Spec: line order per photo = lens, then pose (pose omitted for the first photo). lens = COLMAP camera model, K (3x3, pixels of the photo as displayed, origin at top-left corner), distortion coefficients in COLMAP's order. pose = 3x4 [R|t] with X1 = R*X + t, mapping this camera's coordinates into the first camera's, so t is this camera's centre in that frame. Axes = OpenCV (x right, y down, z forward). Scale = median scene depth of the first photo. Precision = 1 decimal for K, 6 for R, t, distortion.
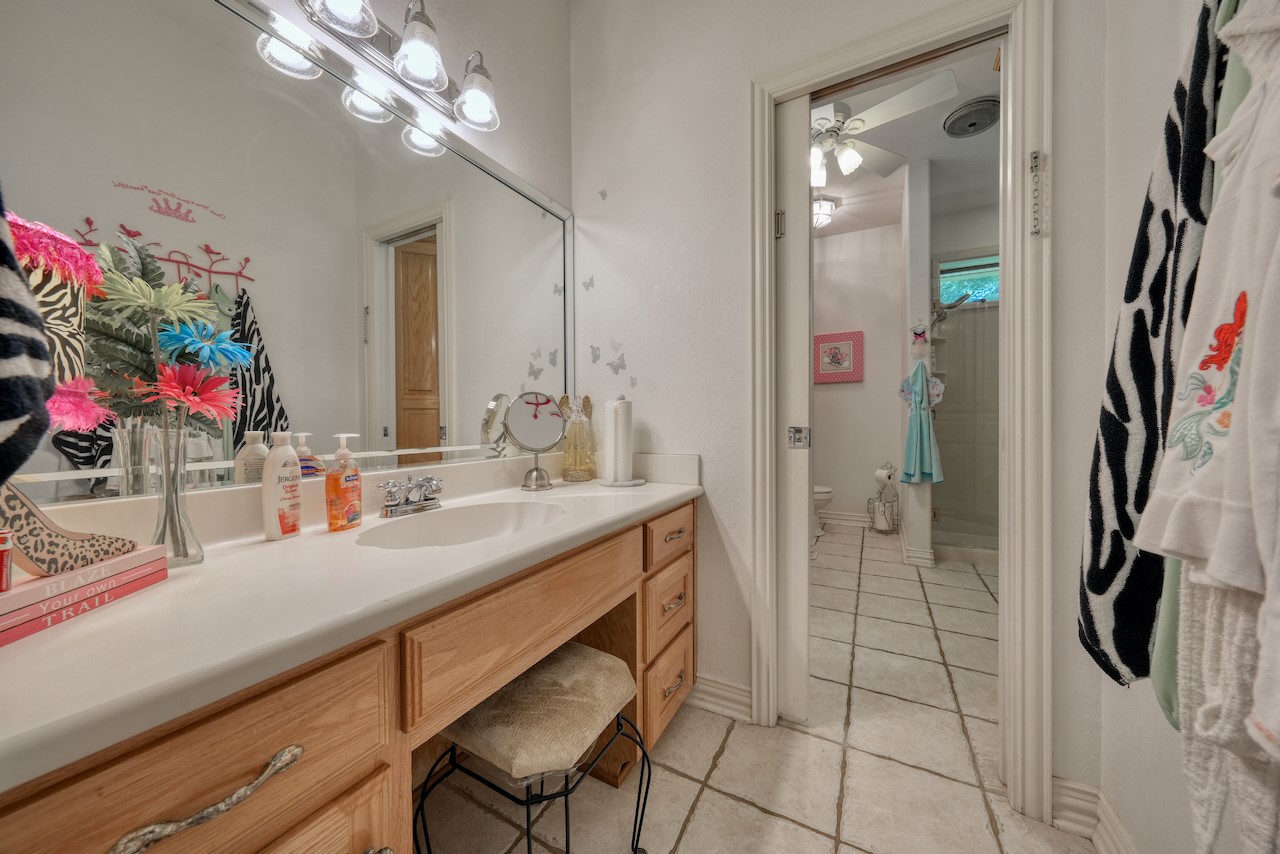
lens RADIAL K [[456.0, 0, 640.0], [0, 456.0, 427.0], [0, 0, 1]] dist [0.016622, 0.000152]
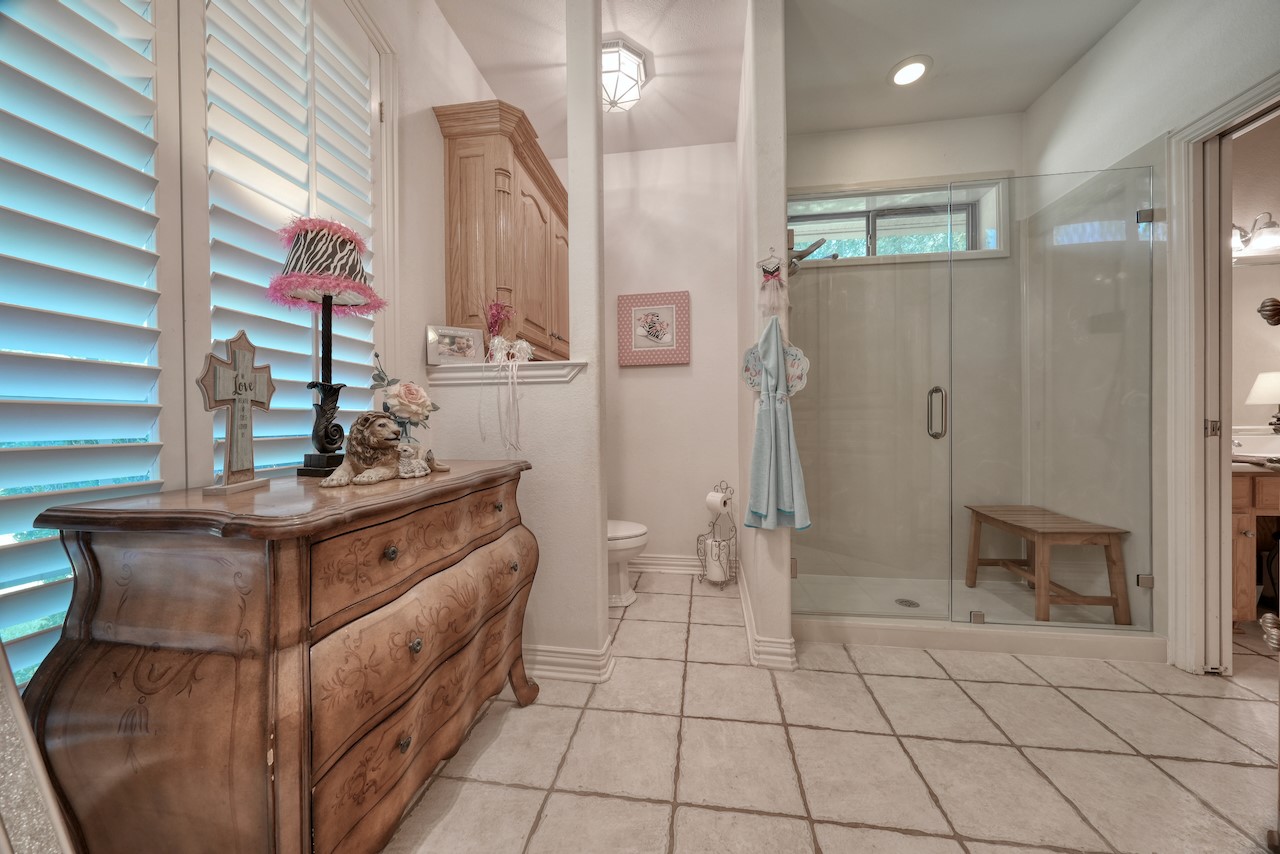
lens RADIAL K [[432.2, 0, 642.2], [0, 432.2, 423.4], [0, 0, 1]] dist [-0.003771, 0.000465]
pose [[0.946412, -0.007280, 0.322881, 0.243488], [0.008408, 0.999962, -0.002098, -0.009202], [-0.322853, 0.004700, 0.946437, 0.474068]]
